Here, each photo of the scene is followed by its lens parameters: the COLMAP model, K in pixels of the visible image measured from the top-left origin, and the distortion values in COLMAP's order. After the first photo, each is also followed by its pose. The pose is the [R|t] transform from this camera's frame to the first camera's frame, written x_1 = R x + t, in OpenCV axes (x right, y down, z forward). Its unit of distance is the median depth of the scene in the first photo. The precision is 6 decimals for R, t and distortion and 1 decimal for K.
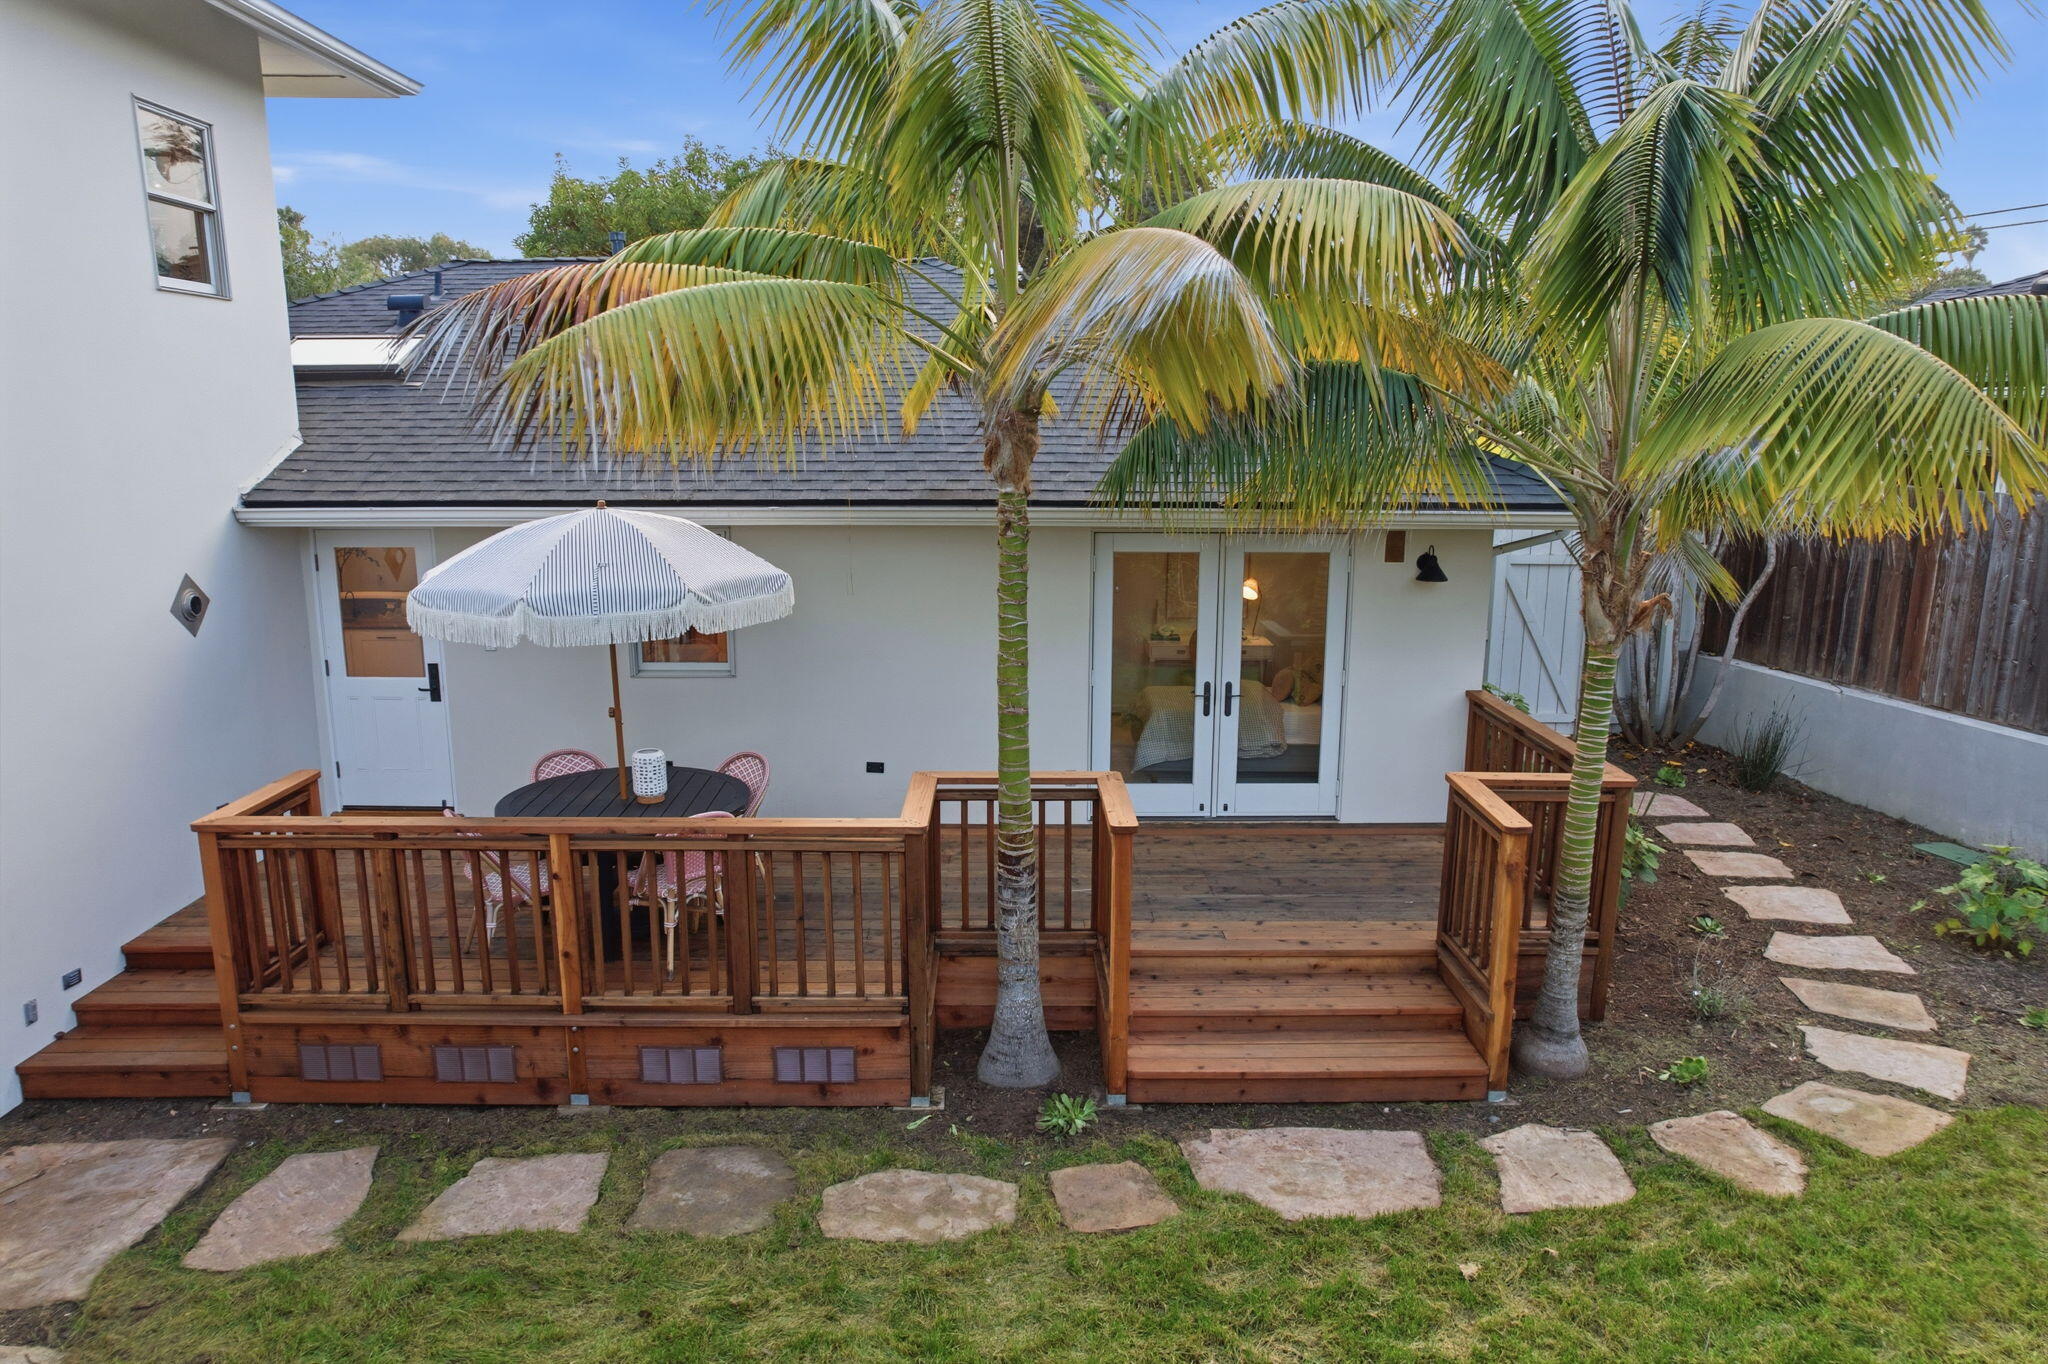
lens RADIAL K [[1260.5, 0, 1025.2], [0, 1260.5, 677.4], [0, 0, 1]] dist [-0.025837, 0.000807]
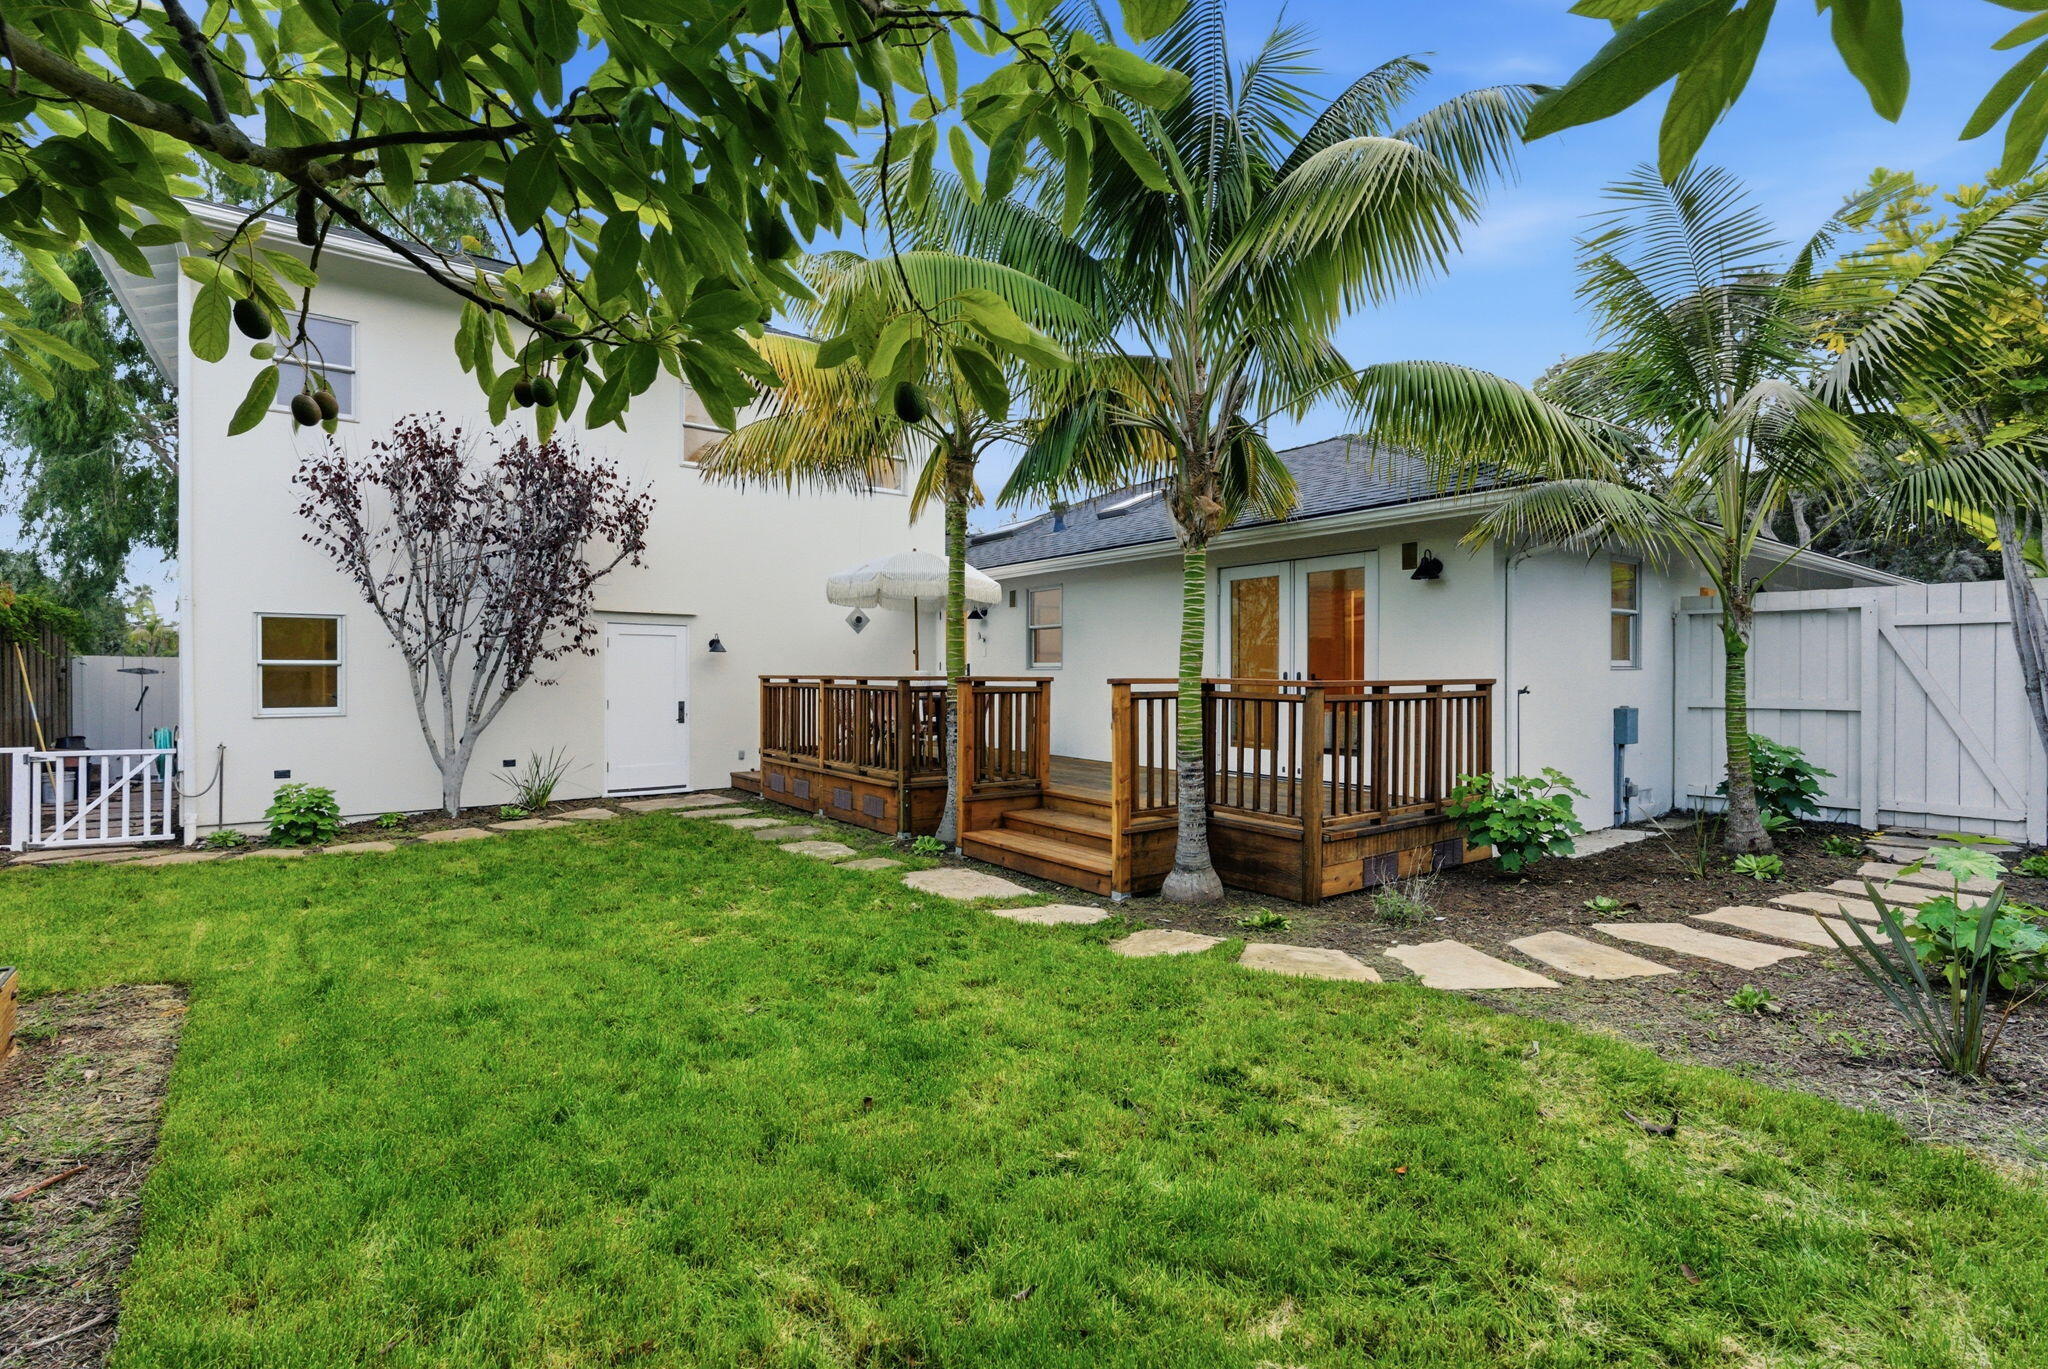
lens RADIAL K [[933.9, 0, 1027.8], [0, 933.9, 673.6], [0, 0, 1]] dist [-0.001415, 0.000924]
pose [[0.584593, -0.005348, -0.811309, 1.121760], [-0.162693, 0.978894, -0.123682, 0.244740], [0.794847, 0.204298, 0.571385, 0.322719]]
